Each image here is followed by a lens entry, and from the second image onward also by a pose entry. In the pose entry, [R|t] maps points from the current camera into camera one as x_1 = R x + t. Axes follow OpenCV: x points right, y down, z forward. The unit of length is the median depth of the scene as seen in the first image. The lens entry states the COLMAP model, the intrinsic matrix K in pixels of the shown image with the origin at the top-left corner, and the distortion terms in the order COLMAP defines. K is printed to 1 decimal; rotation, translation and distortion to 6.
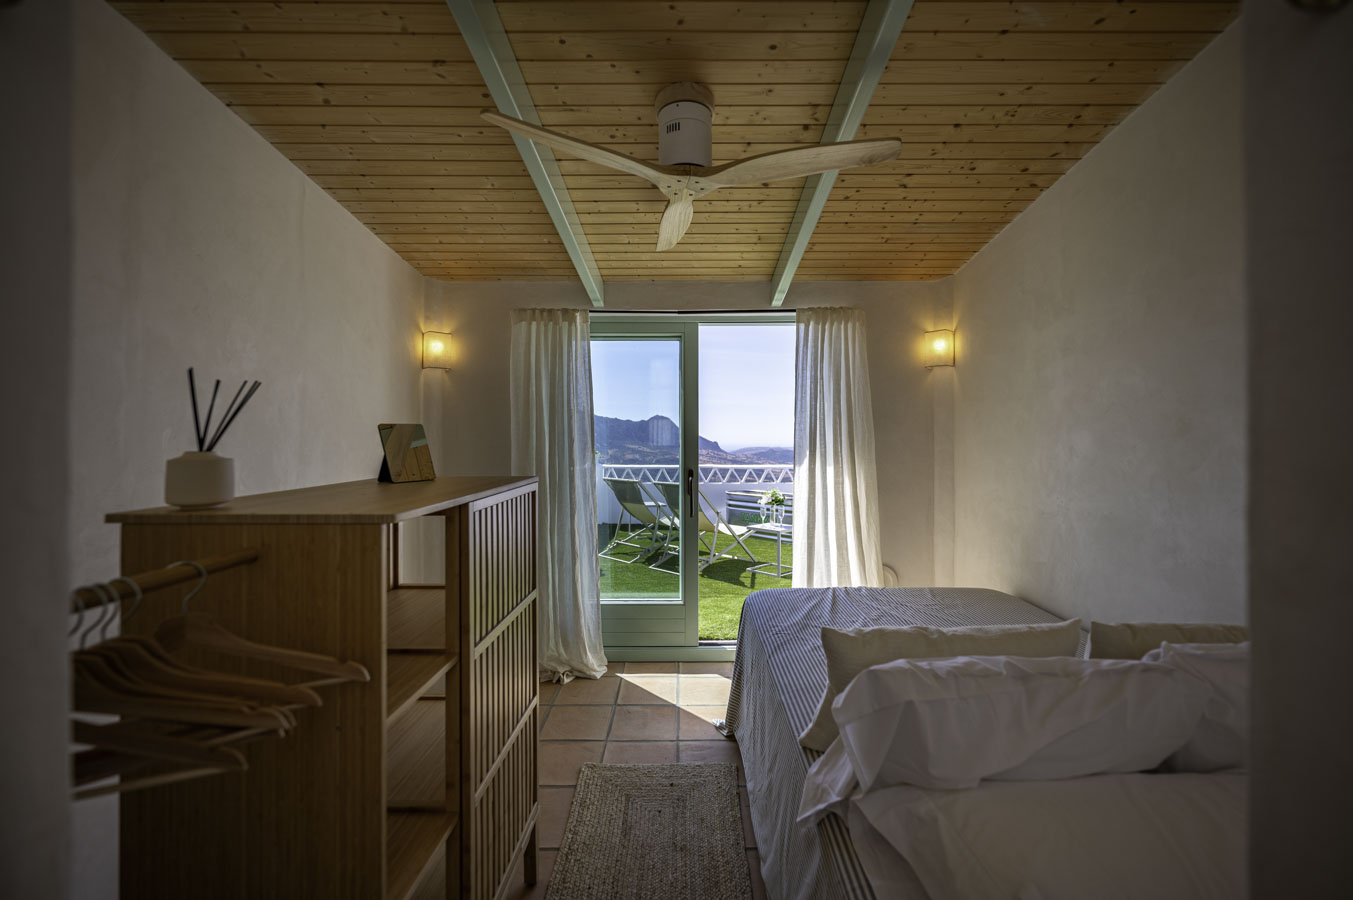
lens RADIAL K [[550.7, 0, 676.1], [0, 550.7, 435.4], [0, 0, 1]] dist [-0.003733, -0.000433]
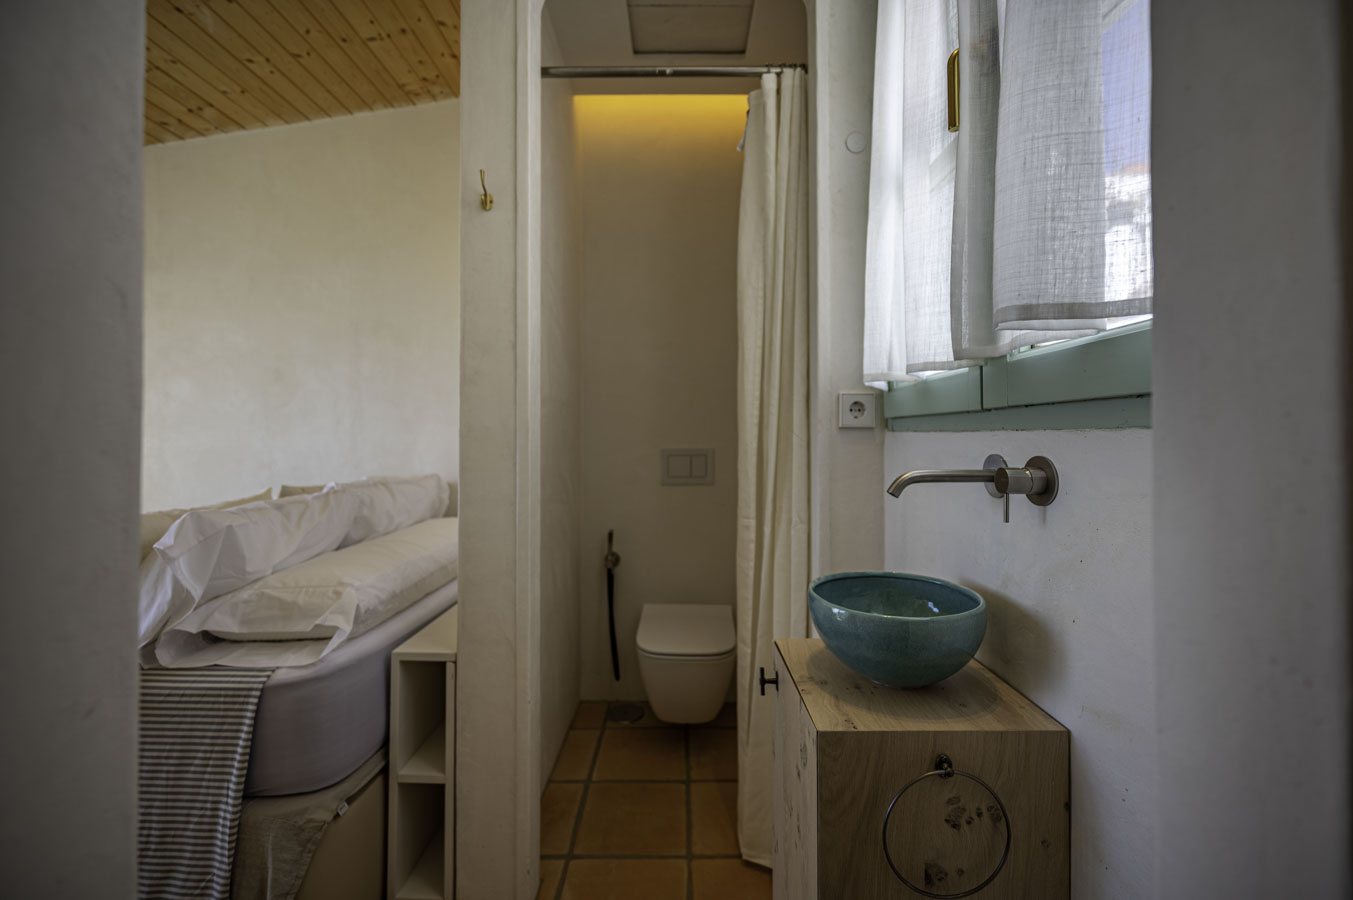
lens RADIAL K [[550.7, 0, 674.1], [0, 550.7, 442.9], [0, 0, 1]] dist [-0.003733, -0.000433]
pose [[0.021843, -0.001947, 0.999760, -0.610198], [-0.012765, 0.999916, 0.002227, 0.177694], [-0.999680, -0.012810, 0.021816, -0.081700]]
